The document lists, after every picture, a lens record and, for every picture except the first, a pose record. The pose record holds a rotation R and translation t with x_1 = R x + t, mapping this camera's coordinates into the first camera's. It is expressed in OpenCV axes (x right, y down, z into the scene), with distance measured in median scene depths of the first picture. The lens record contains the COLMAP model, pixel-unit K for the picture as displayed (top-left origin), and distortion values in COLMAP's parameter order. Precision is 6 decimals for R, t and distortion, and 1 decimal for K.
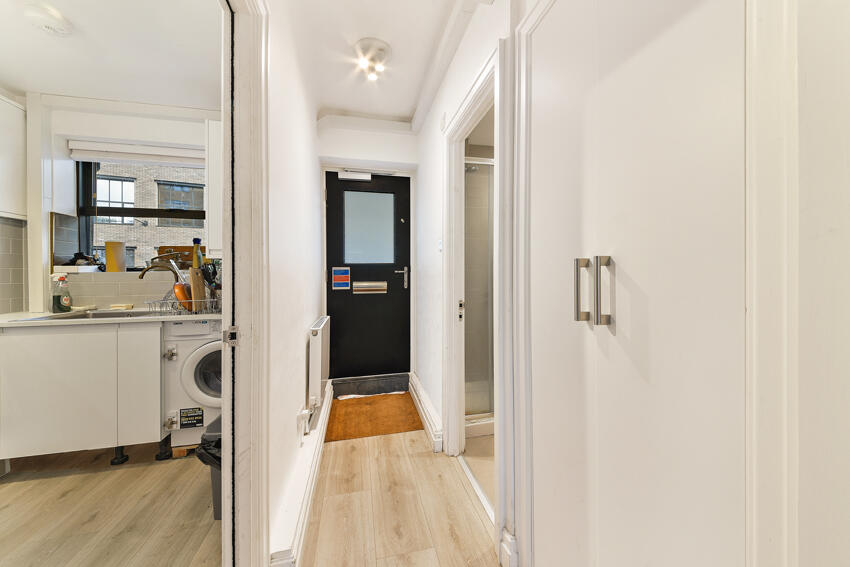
lens RADIAL K [[308.2, 0, 423.5], [0, 308.2, 275.6], [0, 0, 1]] dist [0.010610, -0.005796]
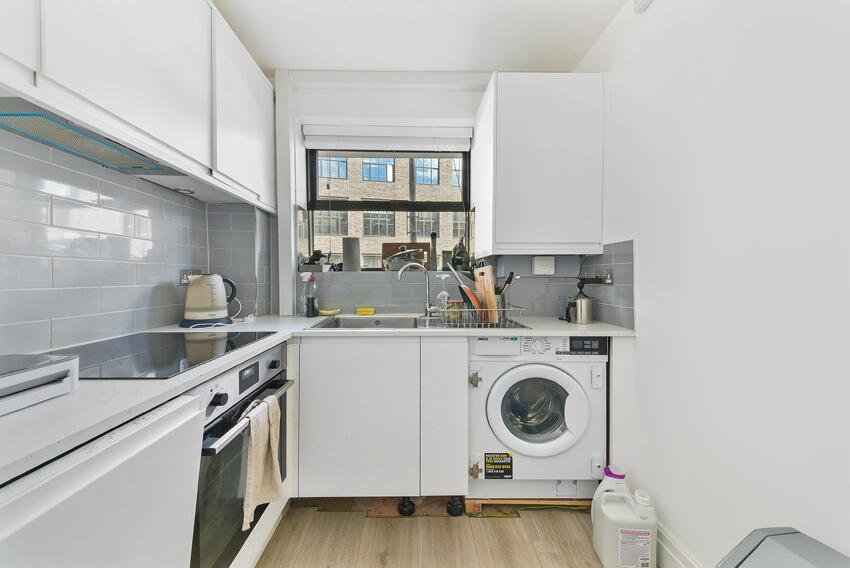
lens RADIAL K [[309.2, 0, 410.0], [0, 309.2, 278.5], [0, 0, 1]] dist [0.055397, -0.029551]
pose [[0.978031, 0.009616, -0.208236, -0.739458], [-0.008367, 0.999941, 0.006879, 0.000884], [0.208290, -0.004986, 0.978054, 0.192914]]
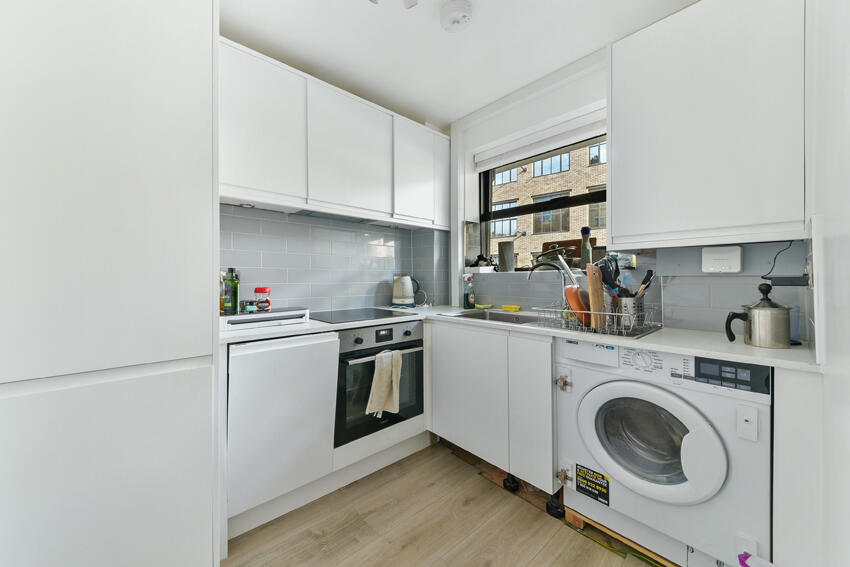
lens RADIAL K [[309.2, 0, 410.0], [0, 309.2, 278.0], [0, 0, 1]] dist [0.055397, -0.029551]
pose [[0.478015, 0.007004, -0.878324, -0.302522], [-0.001210, 0.999973, 0.007315, -0.000439], [0.878351, -0.002434, 0.478010, 0.288549]]
